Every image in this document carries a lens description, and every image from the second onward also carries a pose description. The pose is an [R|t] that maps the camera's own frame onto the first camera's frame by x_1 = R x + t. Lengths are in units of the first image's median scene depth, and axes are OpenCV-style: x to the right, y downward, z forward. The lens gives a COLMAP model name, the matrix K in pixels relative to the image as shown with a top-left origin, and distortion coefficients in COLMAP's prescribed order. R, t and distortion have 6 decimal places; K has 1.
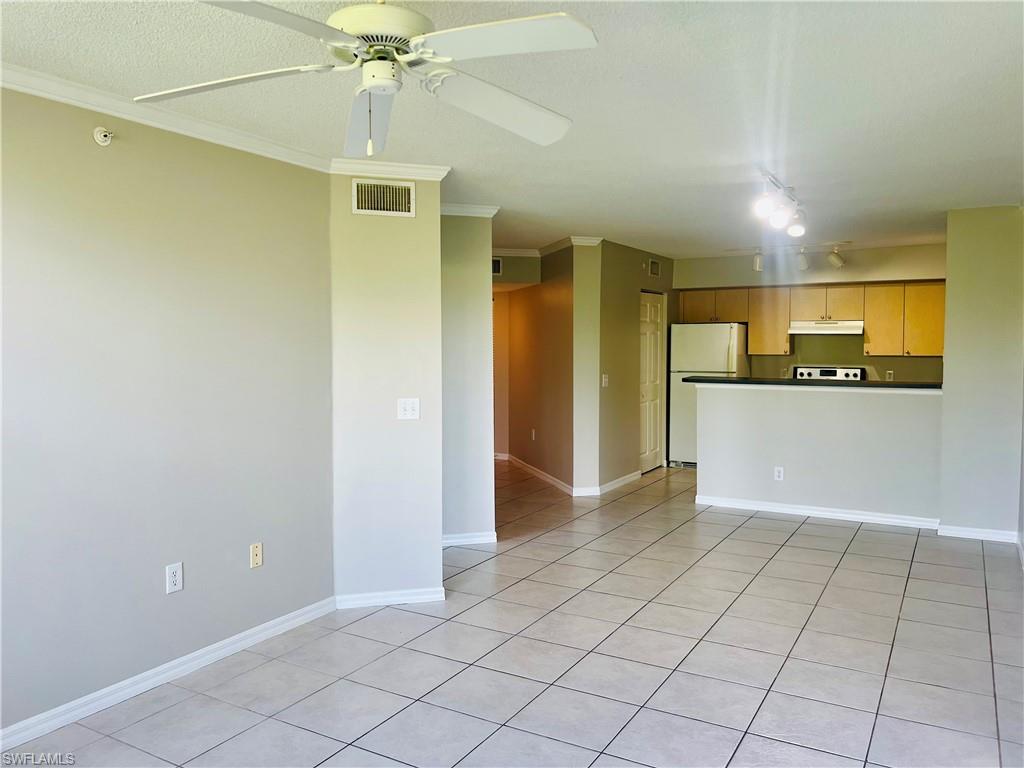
lens RADIAL K [[775.4, 0, 513.7], [0, 775.4, 382.7], [0, 0, 1]] dist [0.059417, -0.005837]
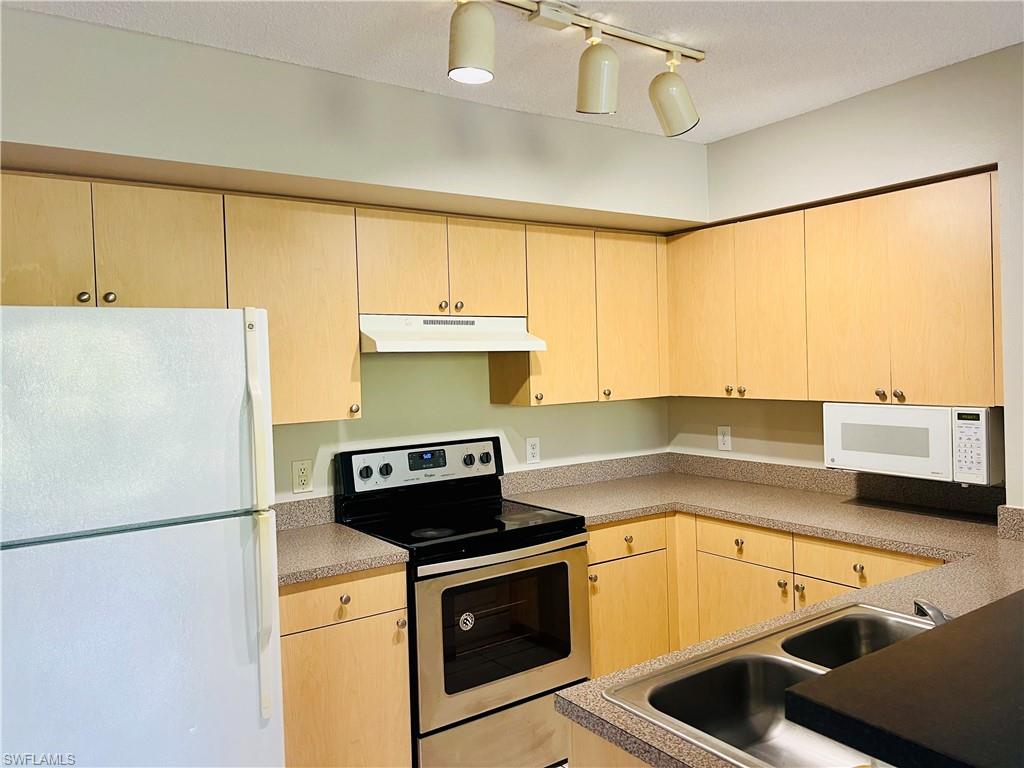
lens RADIAL K [[775.4, 0, 509.7], [0, 775.4, 381.6], [0, 0, 1]] dist [0.059417, -0.005837]
pose [[0.408682, -0.040070, 0.911797, 0.086497], [0.086926, 0.996203, 0.004818, -0.048516], [-0.908528, 0.077290, 0.410614, 0.827545]]
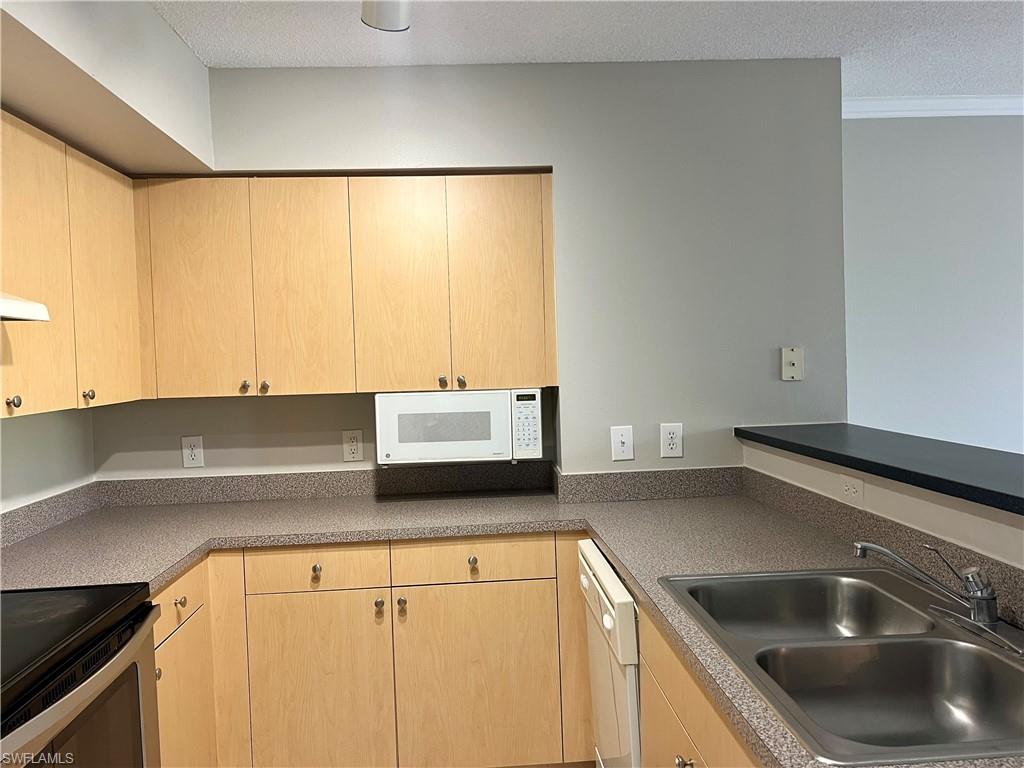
lens RADIAL K [[775.4, 0, 509.5], [0, 775.4, 381.2], [0, 0, 1]] dist [0.059417, -0.005837]
pose [[-0.551029, -0.014502, 0.834360, 0.163740], [0.082649, 0.993985, 0.071860, -0.048622], [-0.830384, 0.108556, -0.546515, 0.962225]]
